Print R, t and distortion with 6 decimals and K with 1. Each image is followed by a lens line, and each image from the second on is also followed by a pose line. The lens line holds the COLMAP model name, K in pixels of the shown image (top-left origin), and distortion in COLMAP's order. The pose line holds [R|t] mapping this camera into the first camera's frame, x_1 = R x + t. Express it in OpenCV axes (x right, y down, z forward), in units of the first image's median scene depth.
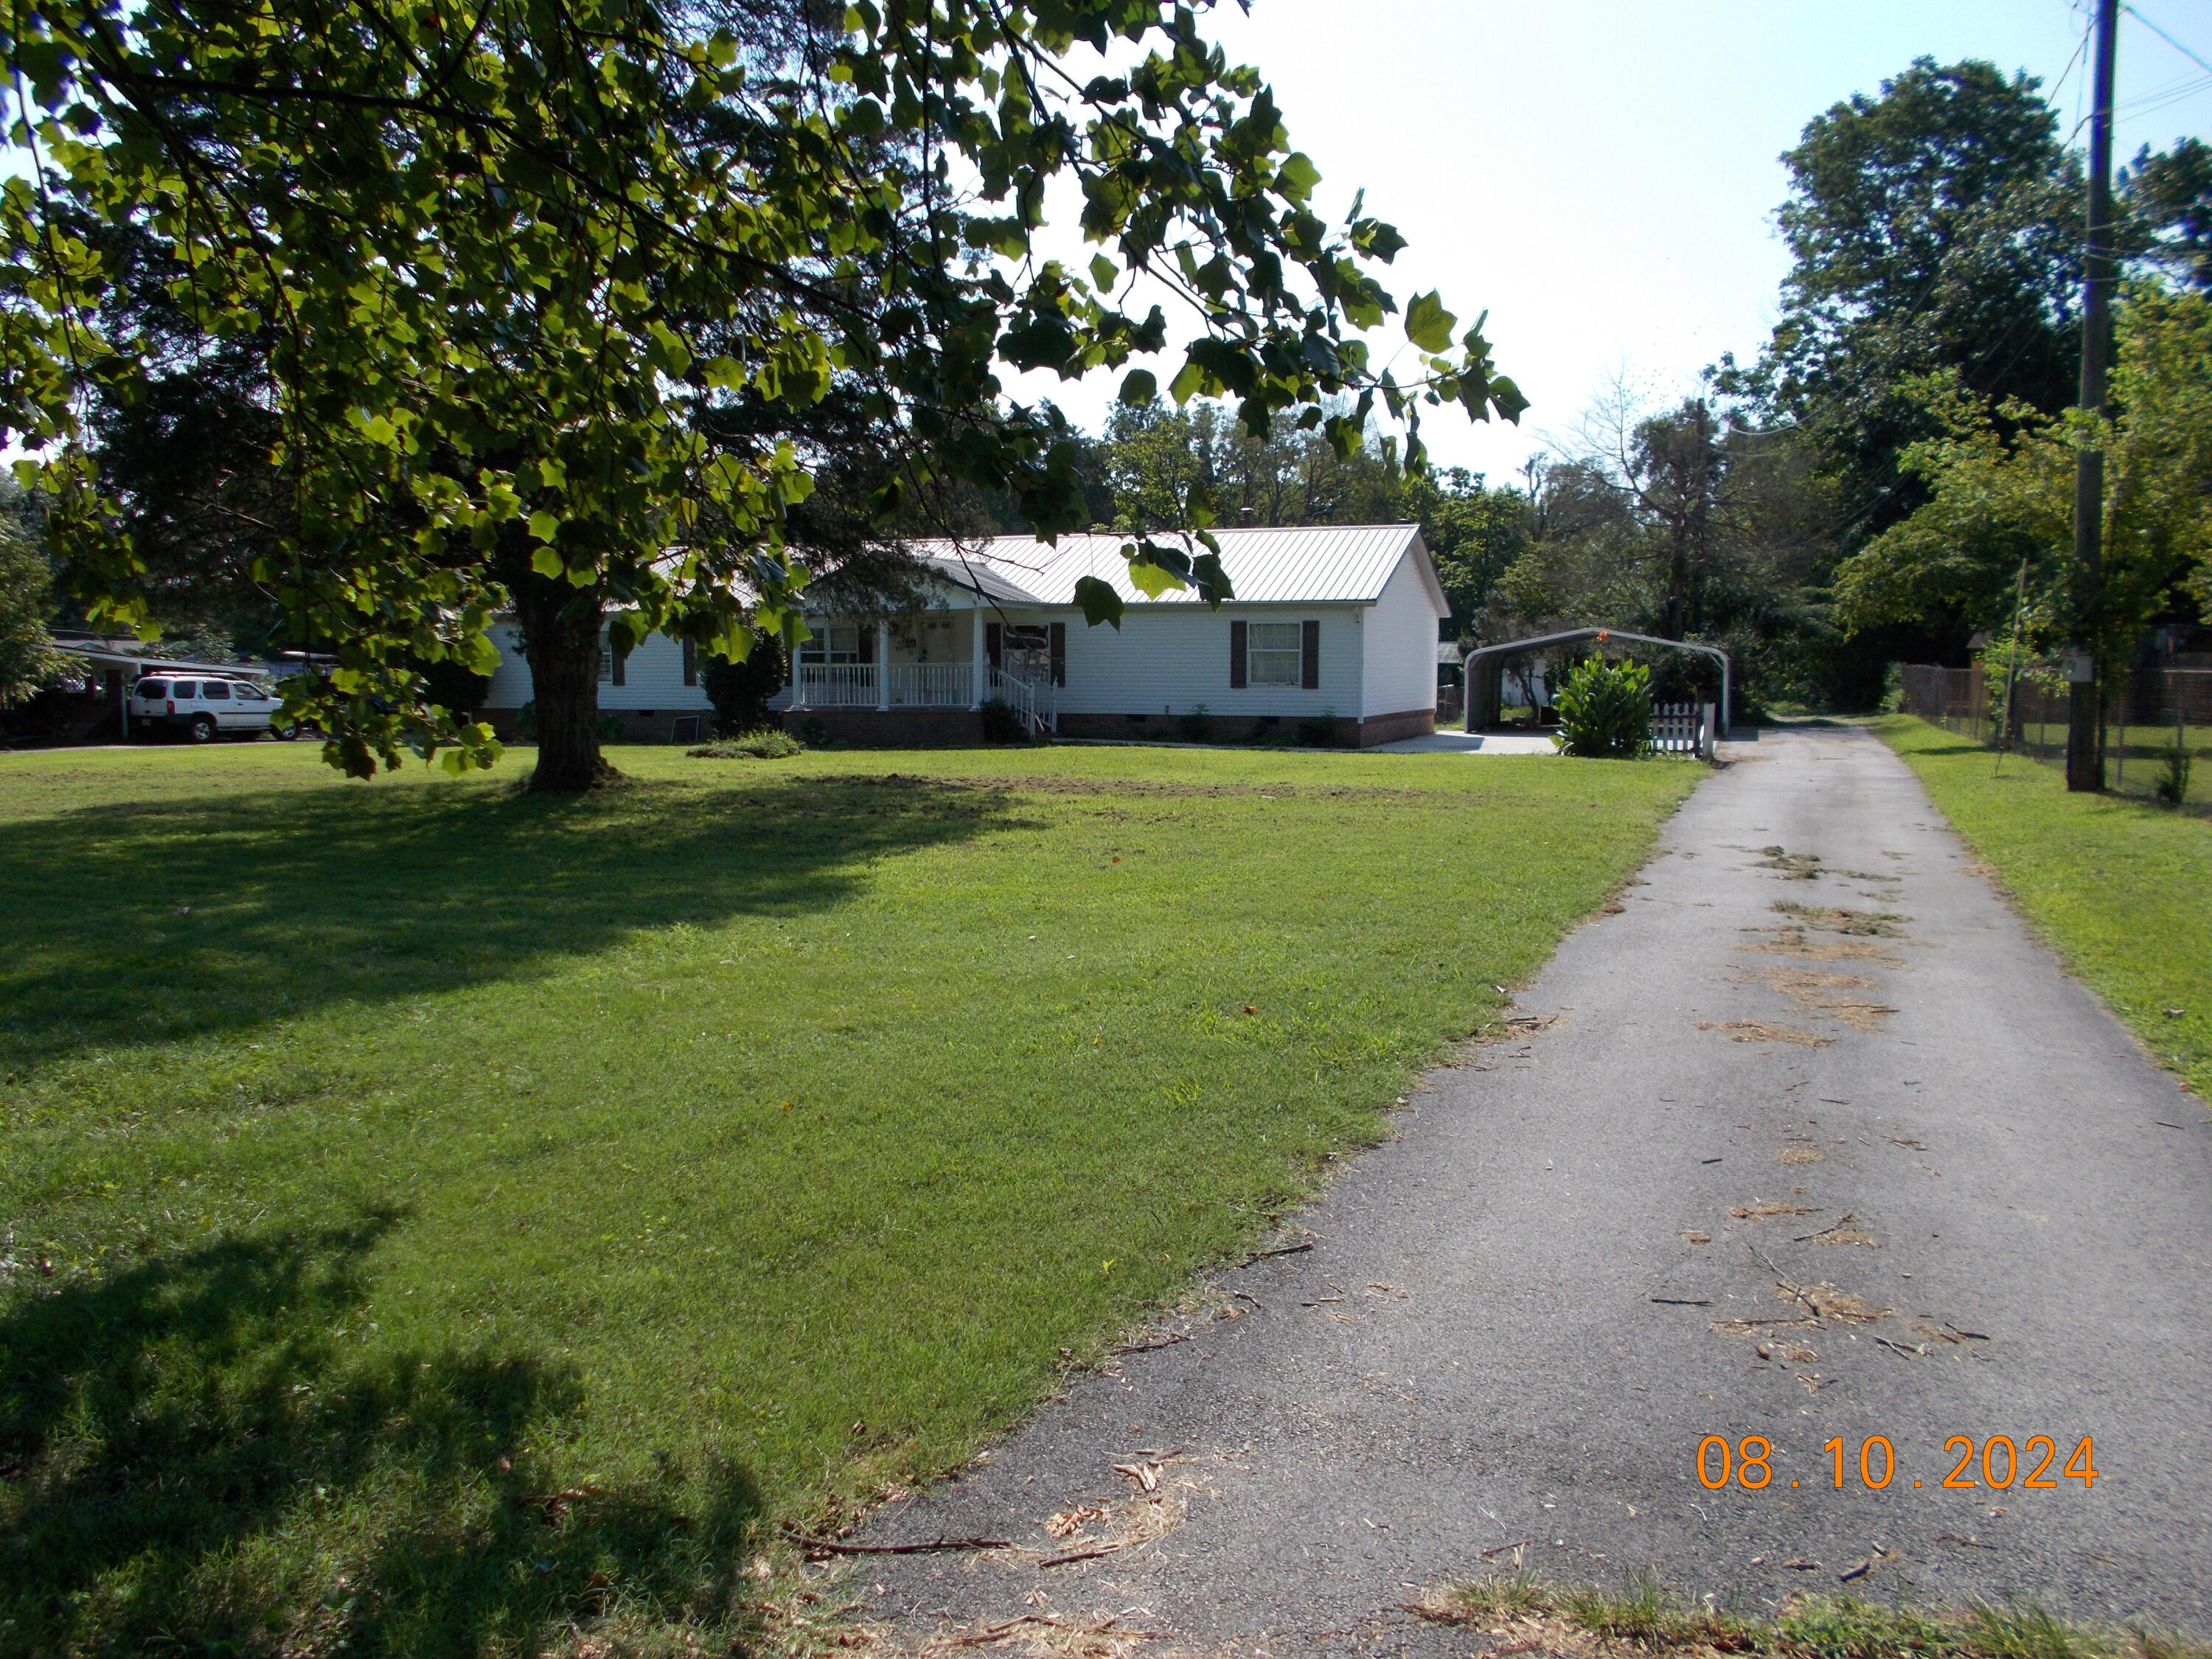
lens RADIAL K [[1716.6, 0, 1097.1], [0, 1716.6, 821.8], [0, 0, 1]] dist [0.016339, -0.008777]
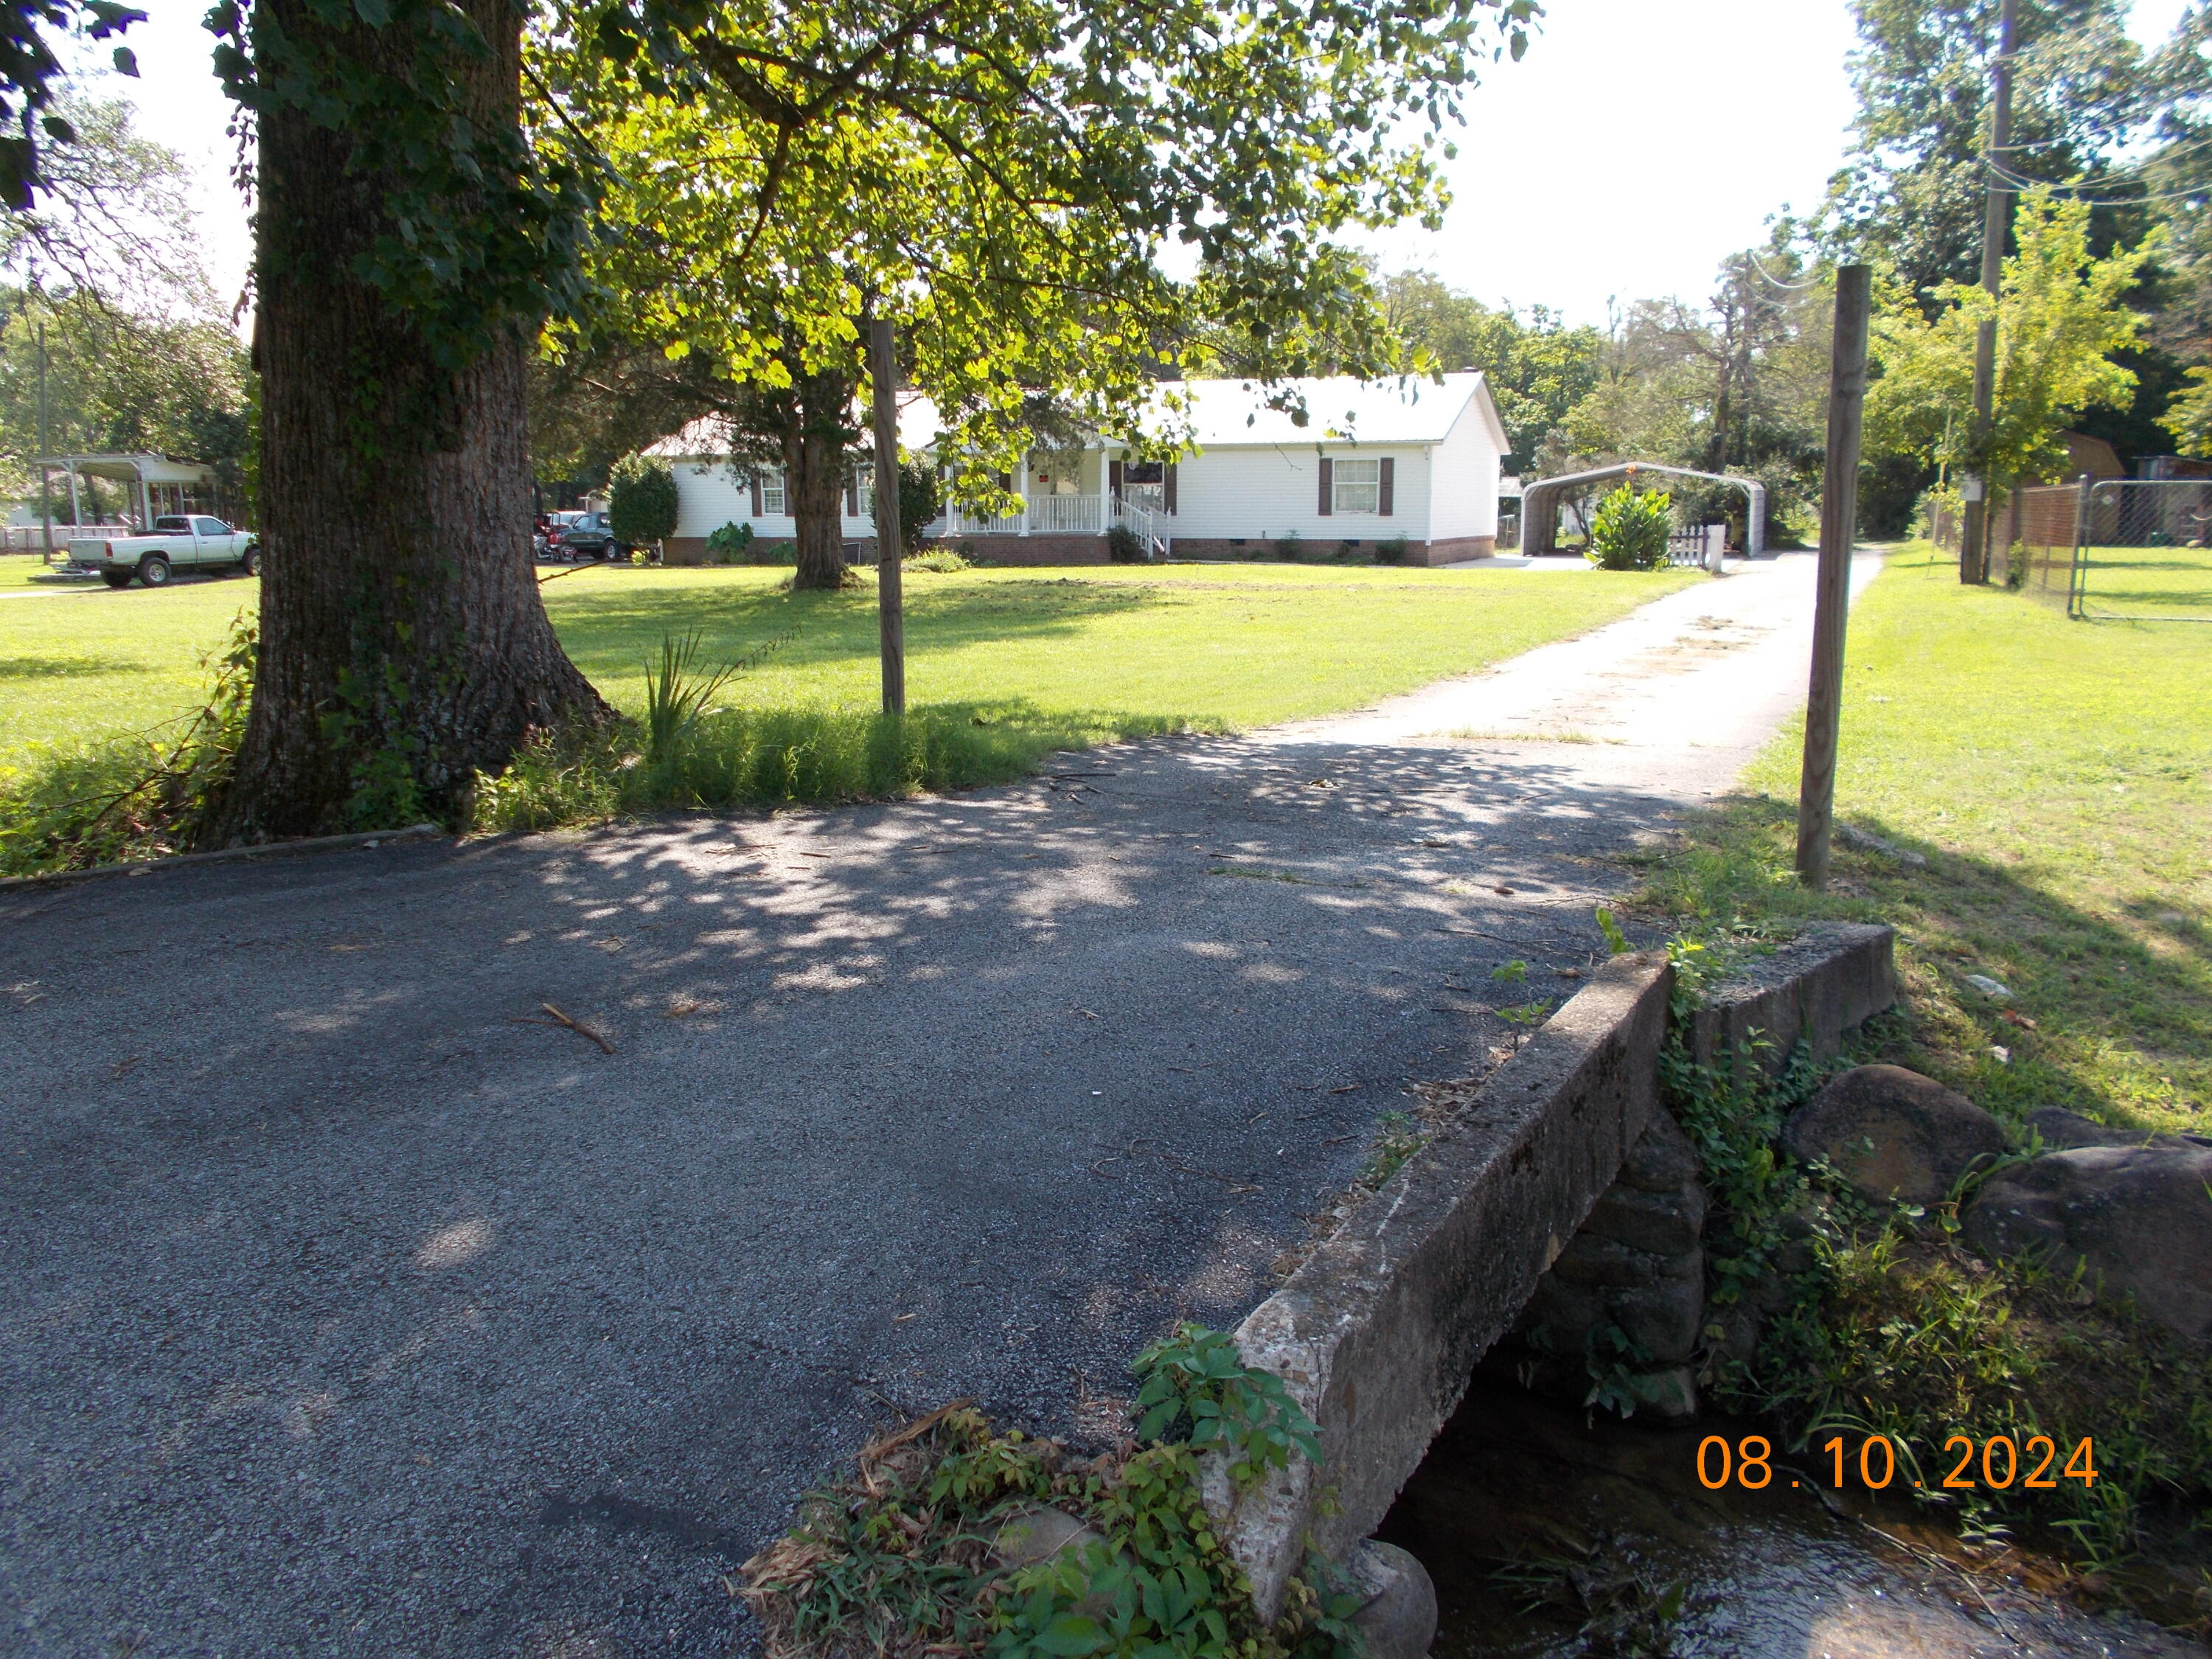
lens RADIAL K [[1716.6, 0, 1115.2], [0, 1716.6, 828.0], [0, 0, 1]] dist [0.016339, -0.008777]
pose [[0.999488, 0.001952, -0.031928, -0.019103], [0.001066, 0.995550, 0.094230, 0.019836], [0.031970, -0.094216, 0.995038, -0.163369]]
